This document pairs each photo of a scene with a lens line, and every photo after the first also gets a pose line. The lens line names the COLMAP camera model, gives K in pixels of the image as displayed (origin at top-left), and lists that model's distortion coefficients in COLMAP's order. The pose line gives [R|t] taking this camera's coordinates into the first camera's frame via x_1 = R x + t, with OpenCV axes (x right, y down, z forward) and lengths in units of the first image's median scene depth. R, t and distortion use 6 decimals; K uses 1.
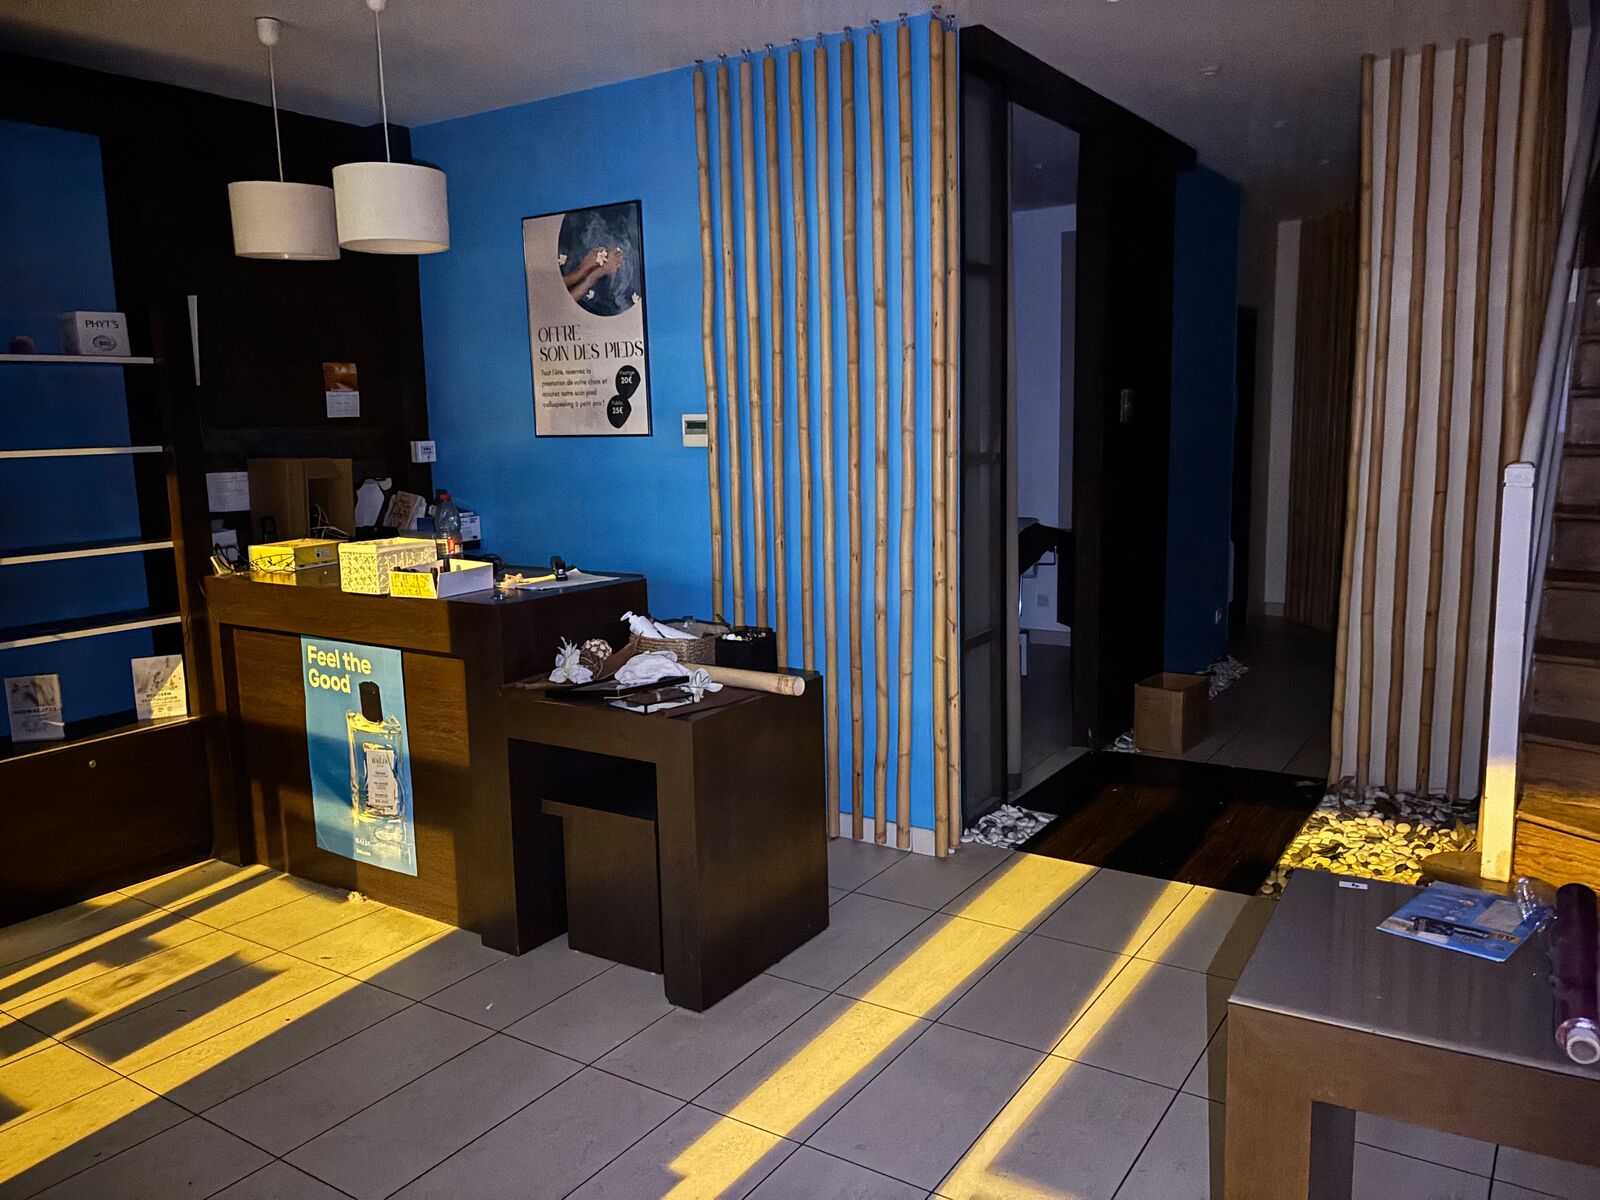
lens RADIAL K [[1208.0, 0, 797.5], [0, 1208.0, 604.1], [0, 0, 1]] dist [0.000061, -0.001287]
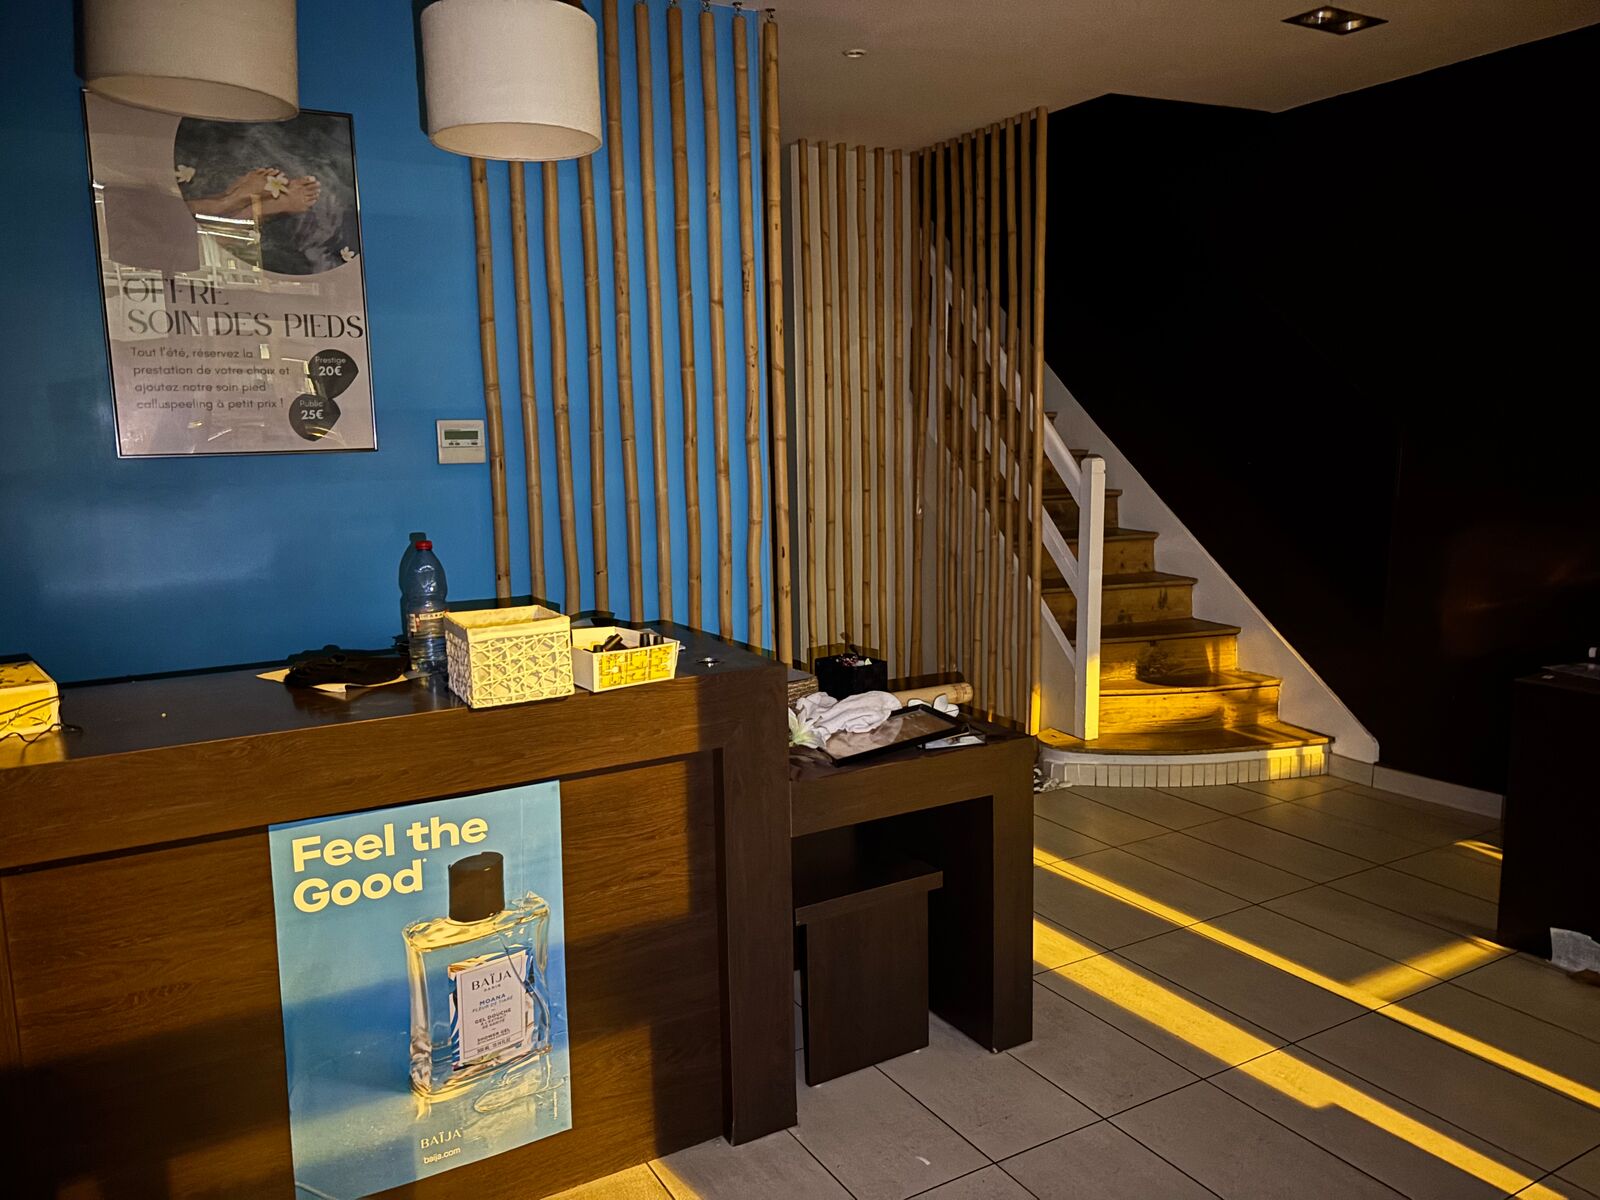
lens RADIAL K [[1208.0, 0, 797.9], [0, 1208.0, 594.7], [0, 0, 1]] dist [0.000061, -0.001287]
pose [[0.444208, -0.114246, 0.888610, -0.771864], [0.142988, 0.988163, 0.055567, -0.070845], [-0.884440, 0.102377, 0.455285, 0.552299]]
